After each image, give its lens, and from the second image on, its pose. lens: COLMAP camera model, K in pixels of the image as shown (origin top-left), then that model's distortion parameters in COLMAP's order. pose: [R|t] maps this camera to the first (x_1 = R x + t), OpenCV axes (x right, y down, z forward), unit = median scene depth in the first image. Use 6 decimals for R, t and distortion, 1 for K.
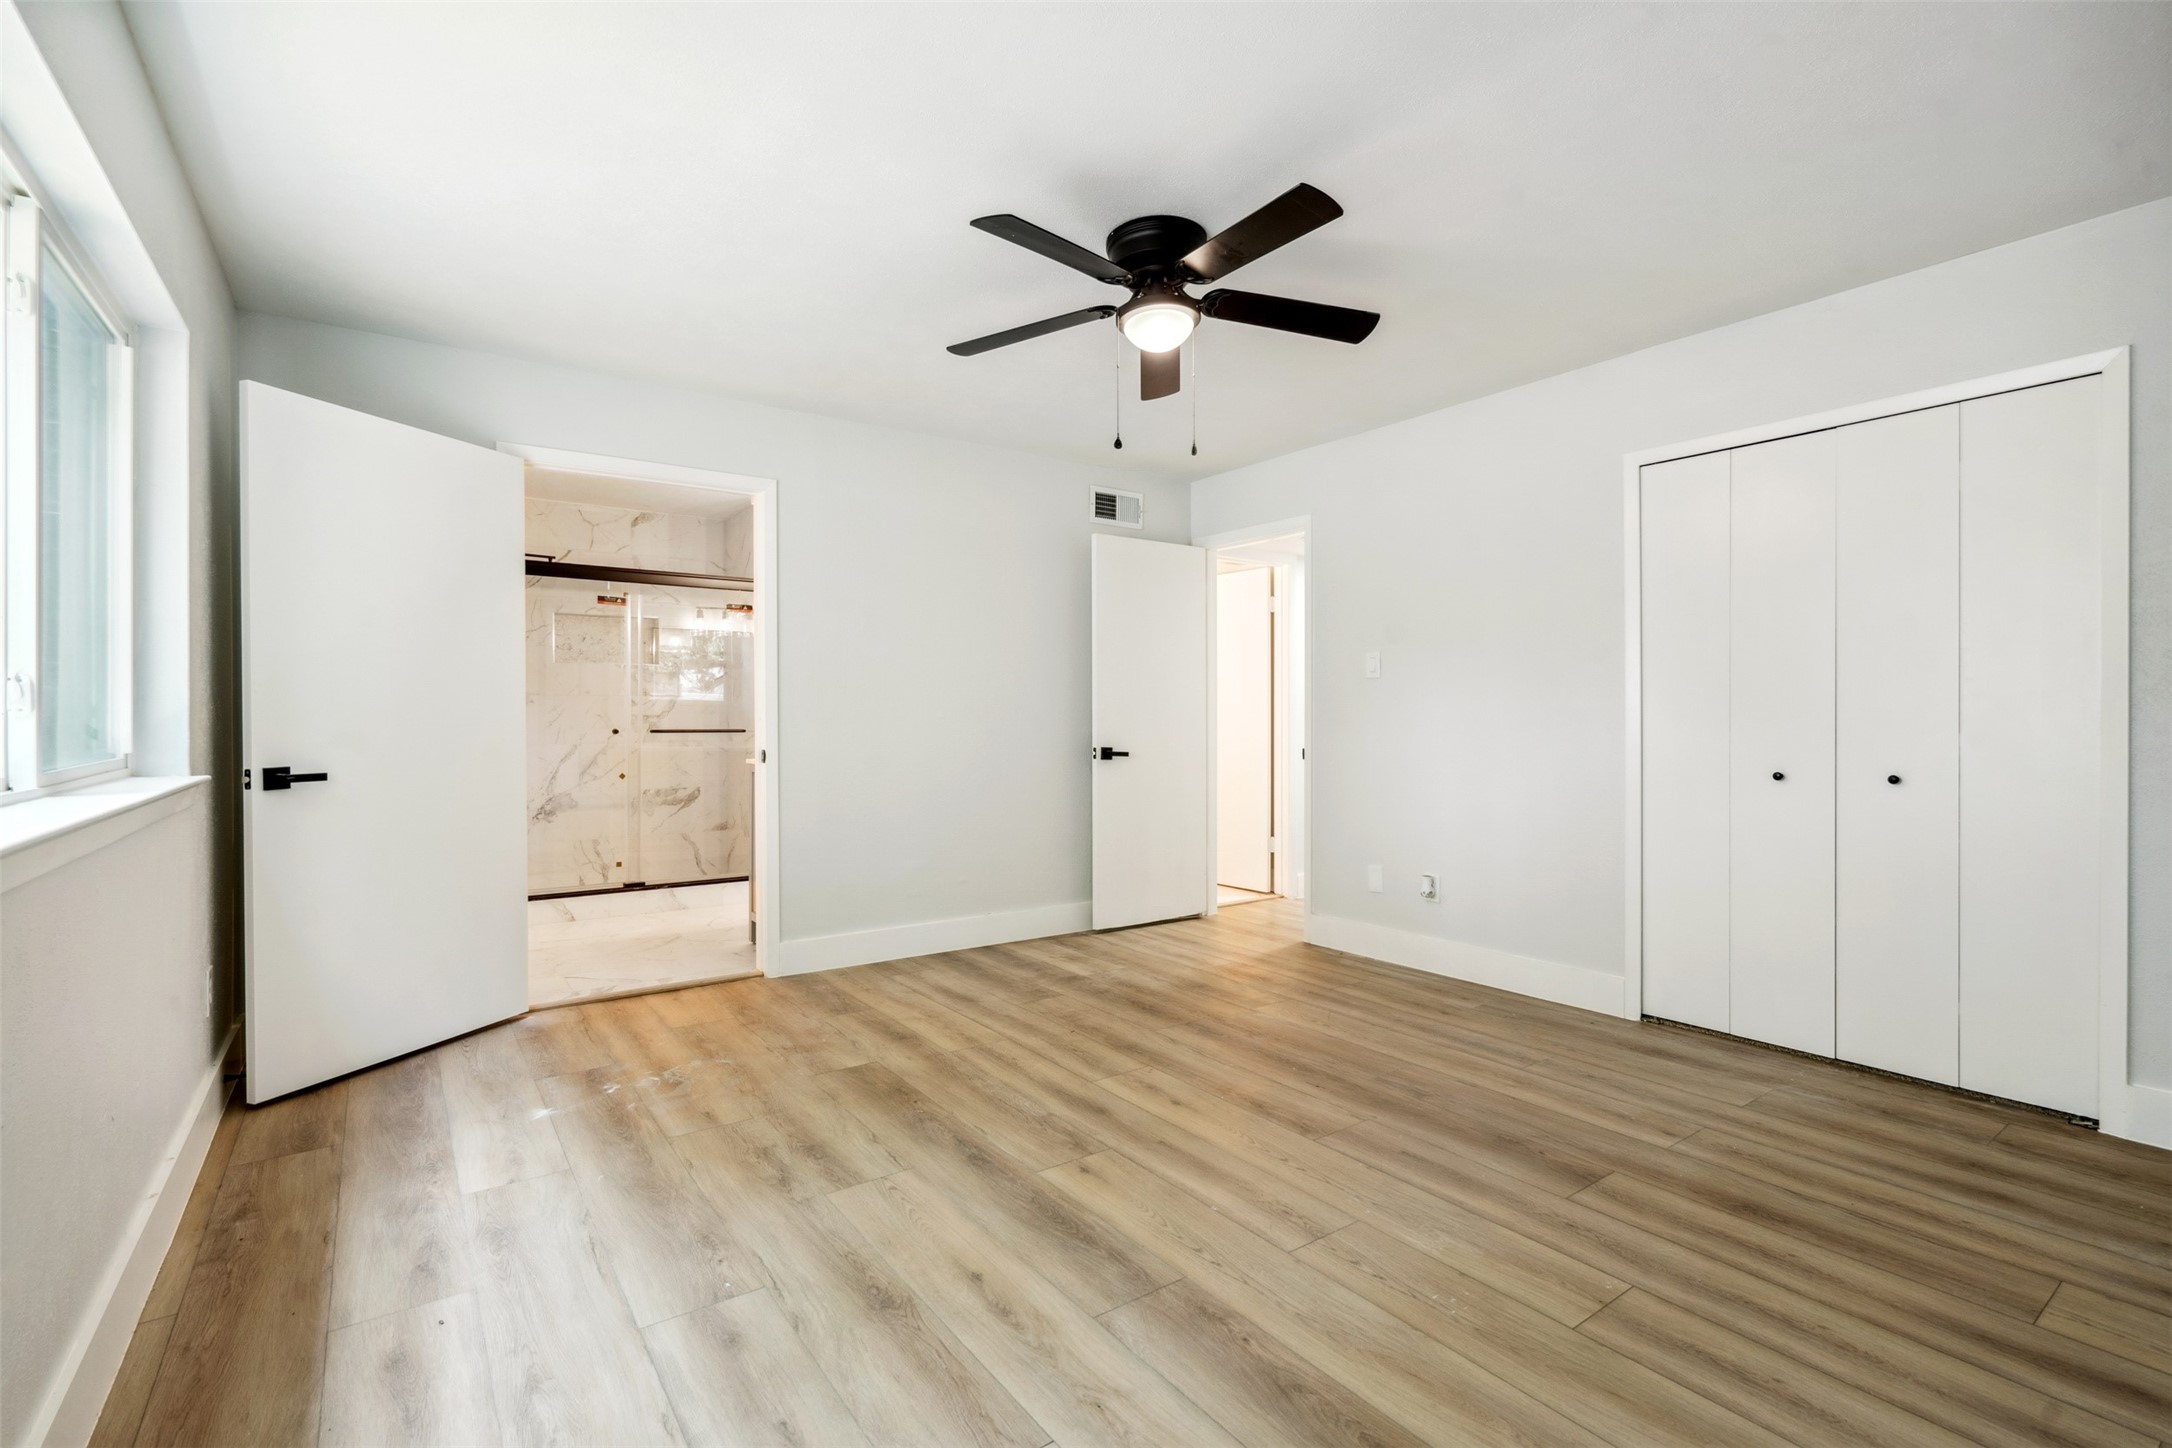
lens RADIAL K [[988.8, 0, 1087.2], [0, 988.8, 716.0], [0, 0, 1]] dist [-0.003465, 0.000165]
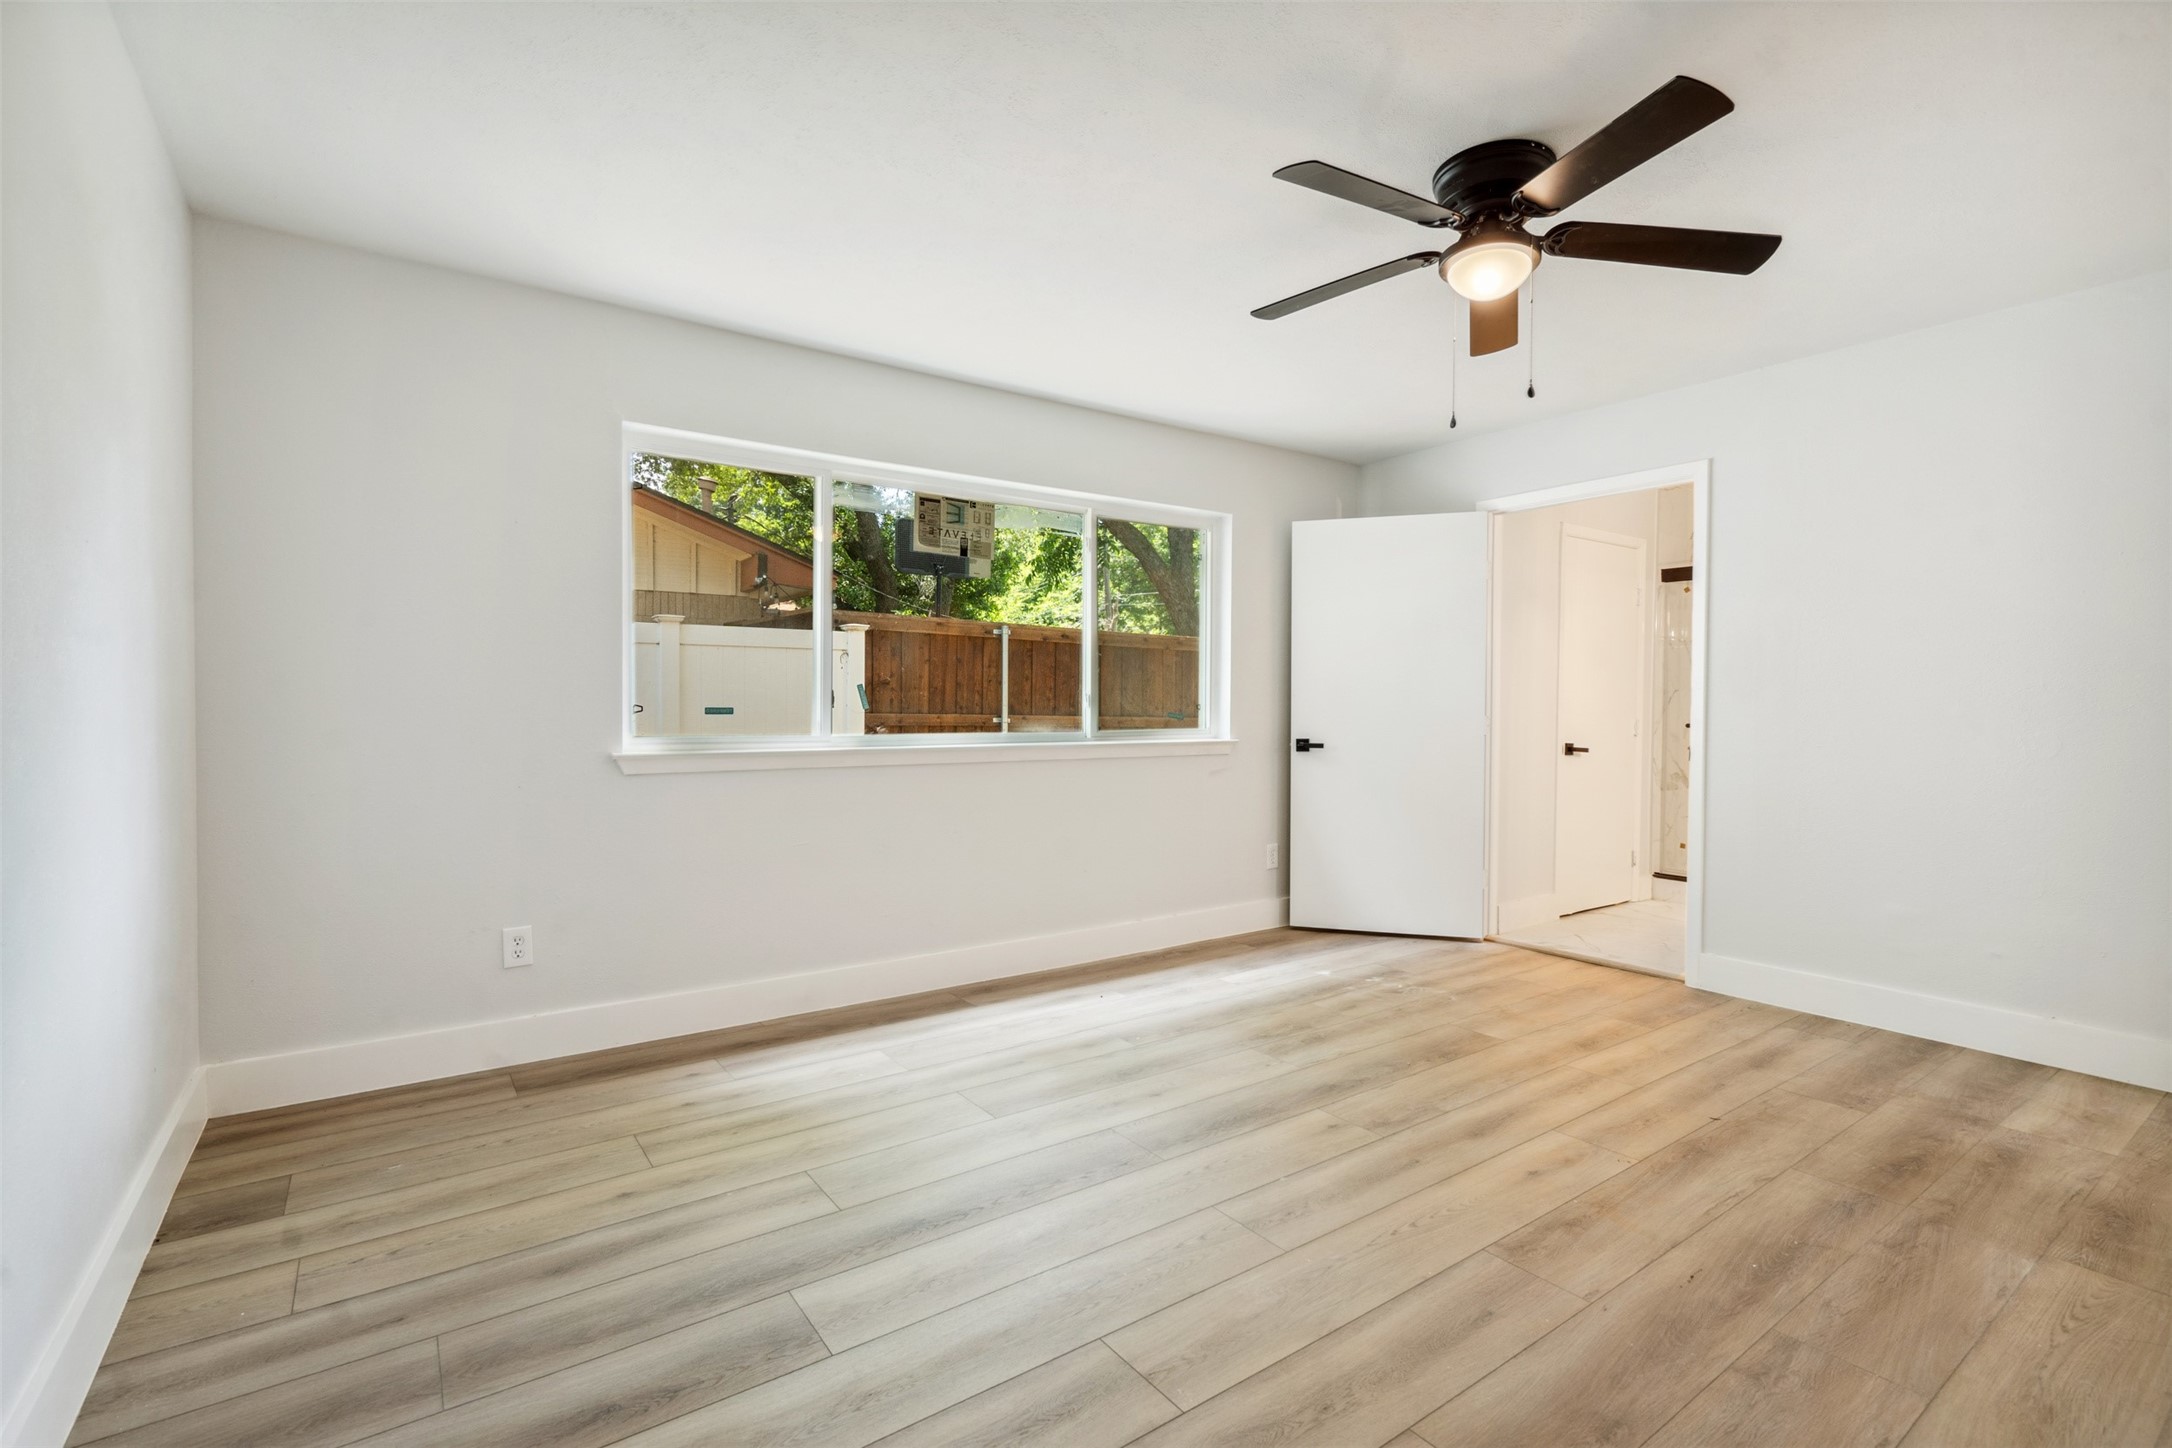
lens RADIAL K [[988.8, 0, 1087.2], [0, 988.8, 716.0], [0, 0, 1]] dist [-0.003465, 0.000165]
pose [[-0.009232, 0.008299, -0.999923, 0.958370], [-0.002750, 0.999962, 0.008325, -0.001272], [0.999954, 0.002827, -0.009209, 0.652323]]
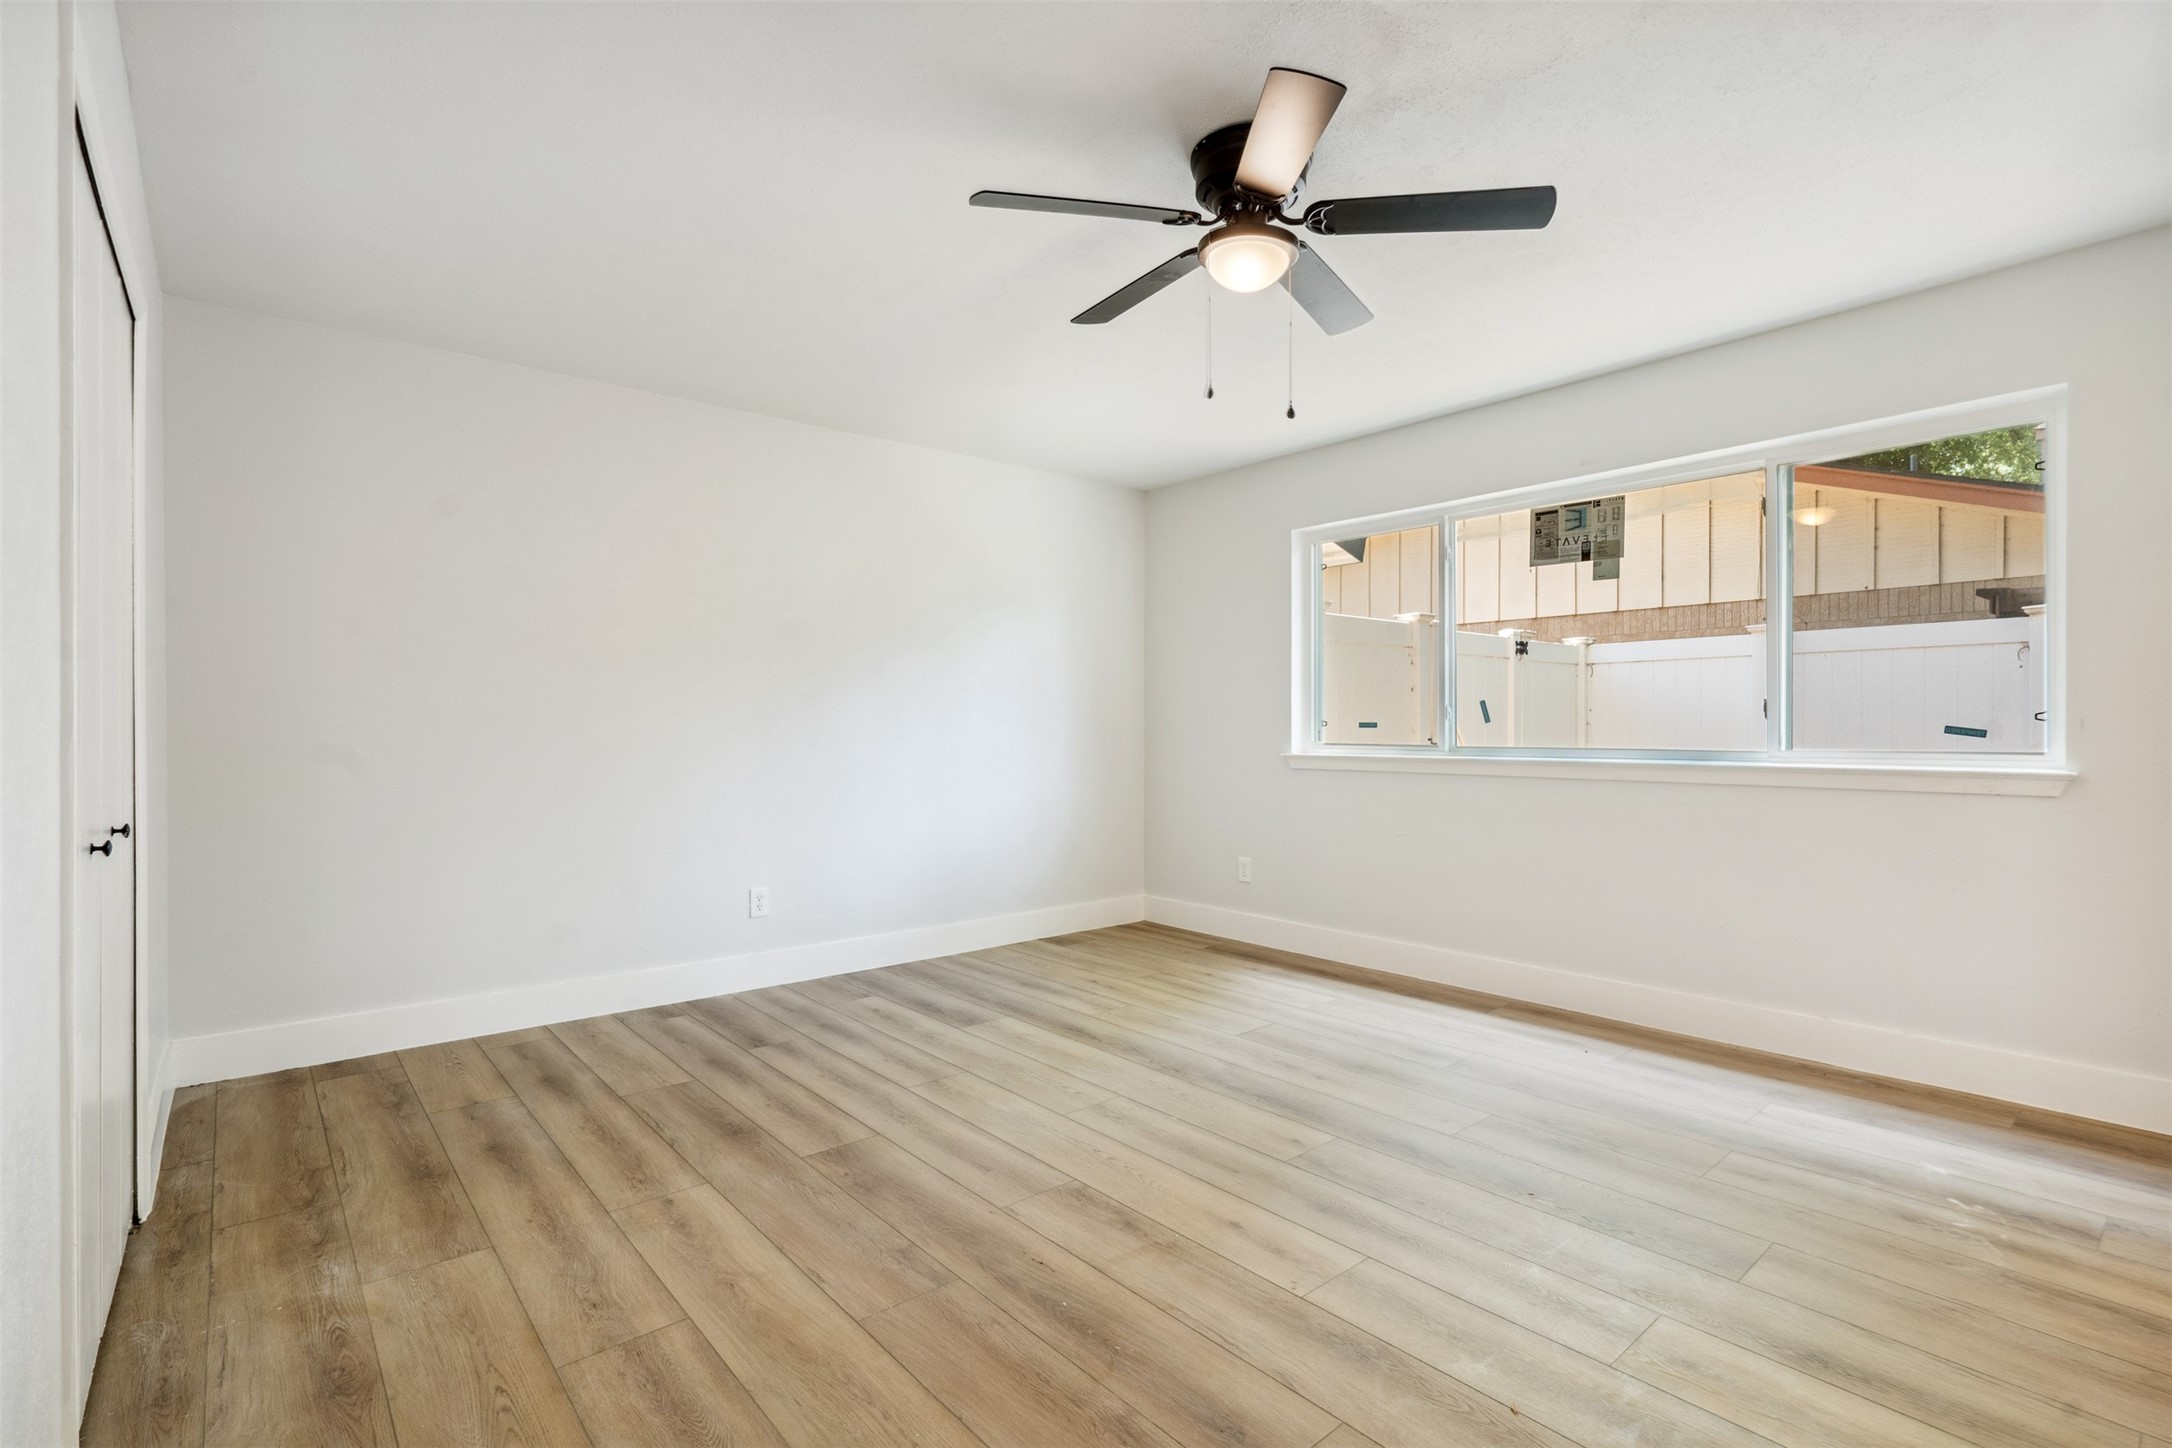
lens RADIAL K [[988.8, 0, 1087.2], [0, 988.8, 716.0], [0, 0, 1]] dist [-0.003465, 0.000165]
pose [[-0.996607, 0.004552, -0.082185, 0.276230], [0.005286, 0.999948, -0.008721, 0.000587], [0.082141, -0.009126, -0.996579, 1.826830]]
